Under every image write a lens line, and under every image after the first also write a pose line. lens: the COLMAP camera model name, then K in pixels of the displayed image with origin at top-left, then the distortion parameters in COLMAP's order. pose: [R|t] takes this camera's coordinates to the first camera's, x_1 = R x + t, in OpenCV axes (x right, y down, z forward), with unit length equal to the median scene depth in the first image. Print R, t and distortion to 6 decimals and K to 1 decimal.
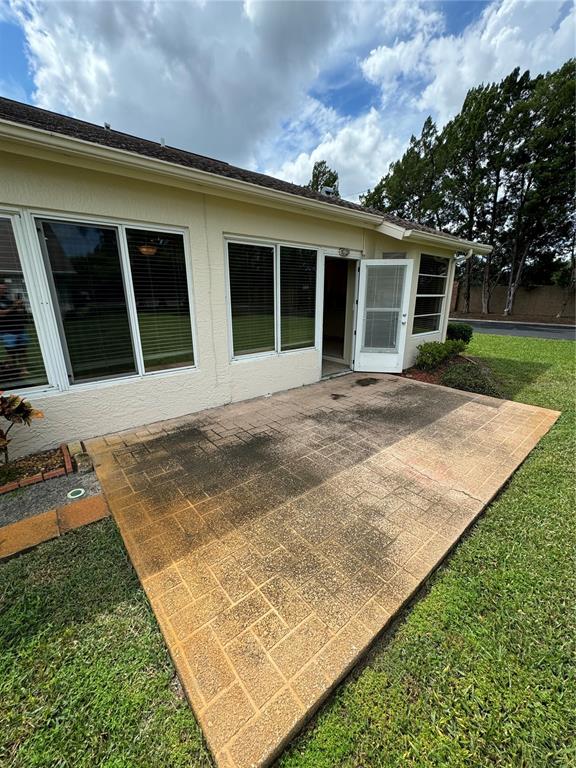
lens RADIAL K [[305.6, 0, 289.5], [0, 305.6, 382.5], [0, 0, 1]] dist [-0.003957, -0.000157]
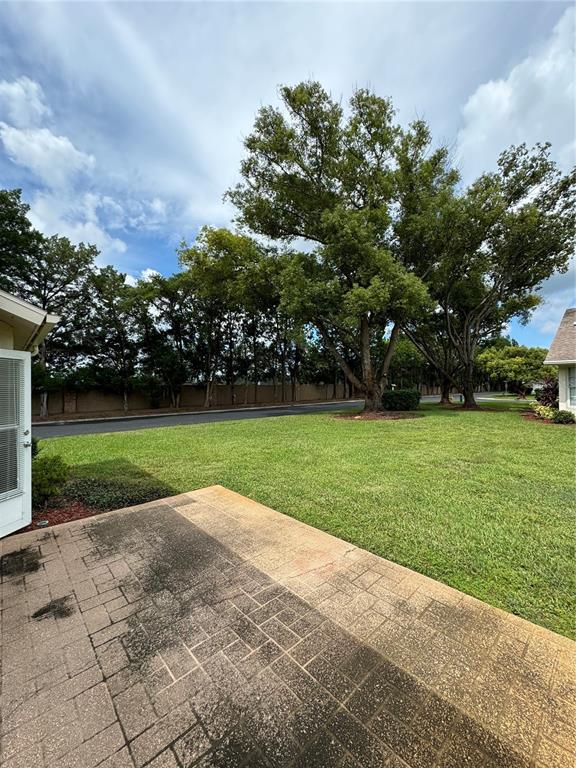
lens RADIAL K [[305.6, 0, 289.6], [0, 305.6, 385.0], [0, 0, 1]] dist [-0.003957, -0.000157]
pose [[-0.043327, 0.011697, 0.998992, -0.411838], [0.291325, 0.956623, 0.001434, -0.222145], [-0.955642, 0.291094, -0.044855, 0.667405]]
